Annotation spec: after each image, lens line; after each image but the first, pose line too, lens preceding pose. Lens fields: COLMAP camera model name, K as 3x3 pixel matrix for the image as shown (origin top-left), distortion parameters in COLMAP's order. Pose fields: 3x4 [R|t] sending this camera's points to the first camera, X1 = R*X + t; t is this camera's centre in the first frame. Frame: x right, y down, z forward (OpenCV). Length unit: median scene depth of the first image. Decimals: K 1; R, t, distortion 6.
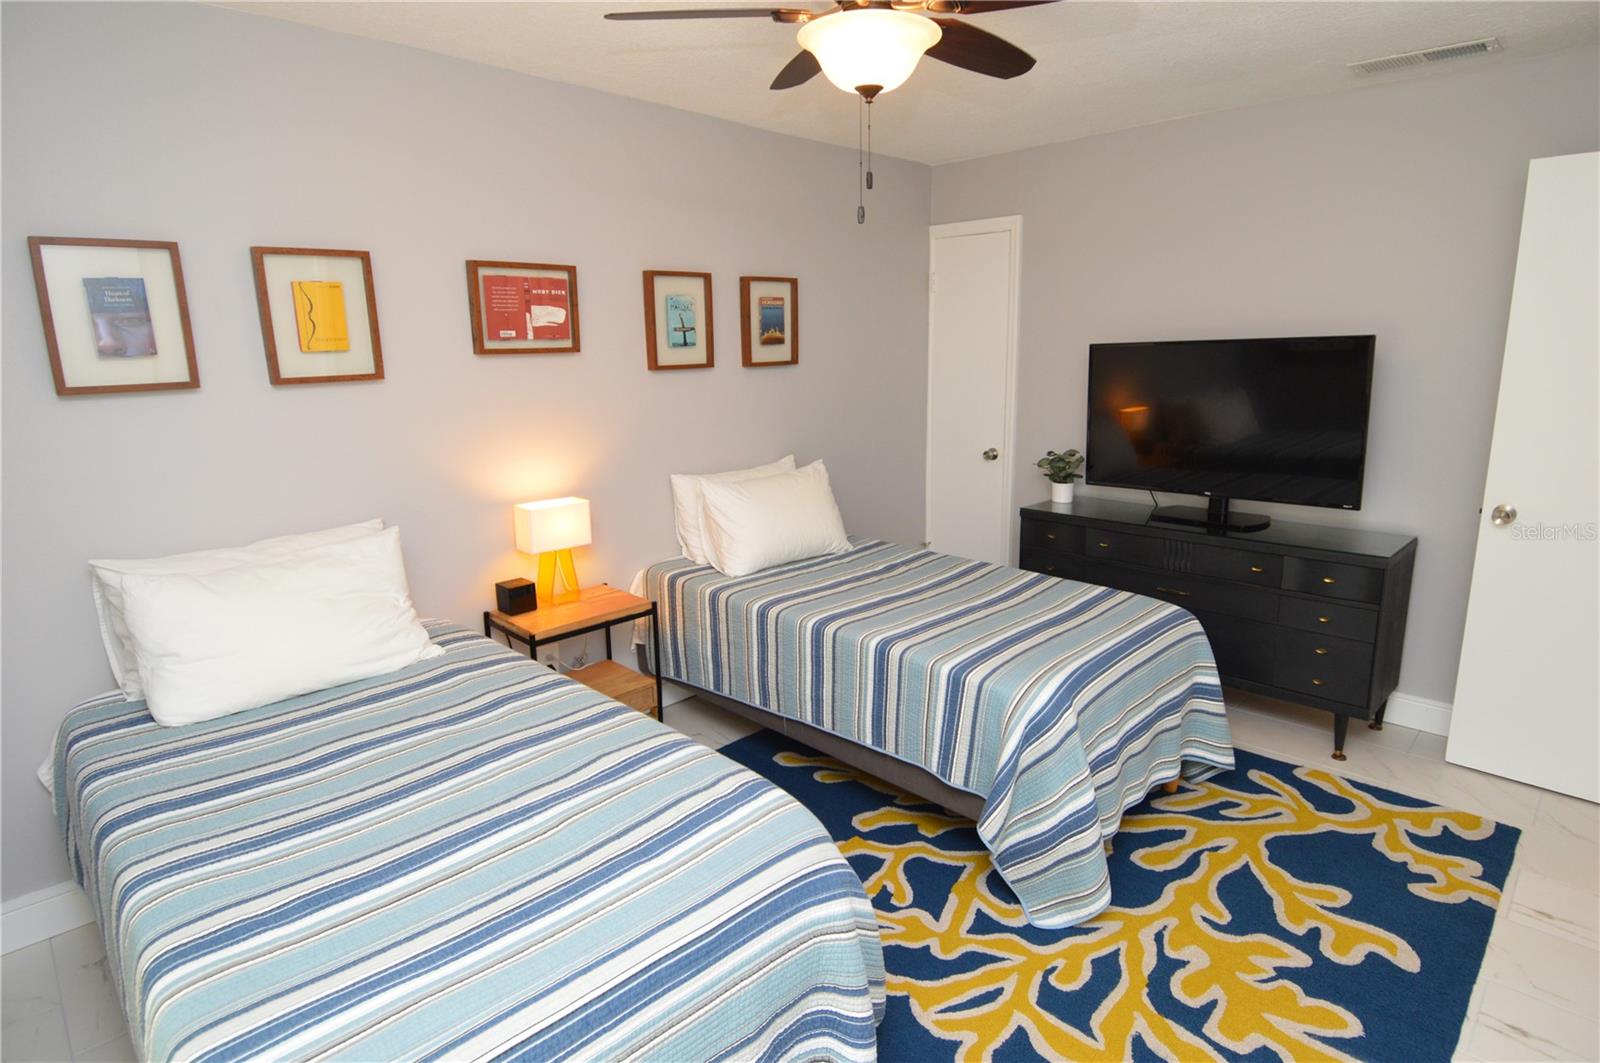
lens RADIAL K [[919.2, 0, 800.0], [0, 919.2, 531.5], [0, 0, 1]] dist [0.031141, -0.031111]
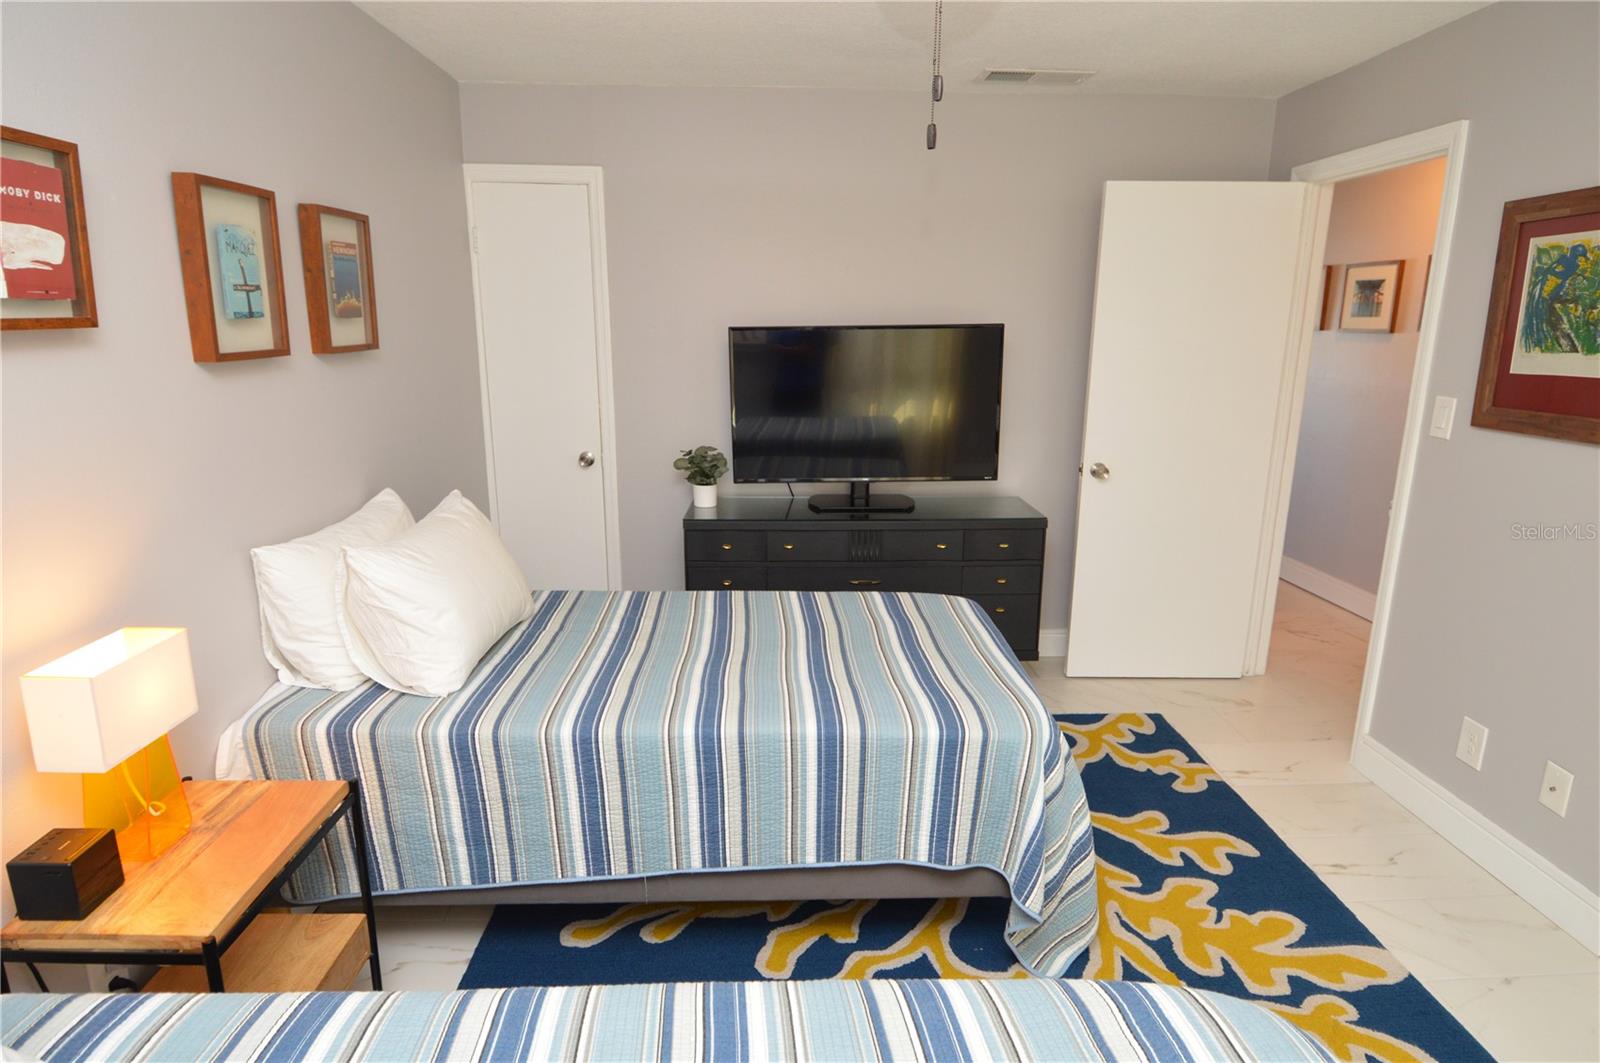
lens RADIAL K [[919.2, 0, 800.0], [0, 919.2, 531.5], [0, 0, 1]] dist [0.031141, -0.031111]
pose [[0.650754, -0.150998, 0.744123, -0.374060], [0.135290, 0.987403, 0.082051, -0.081032], [-0.747139, 0.047277, 0.662985, 0.416822]]
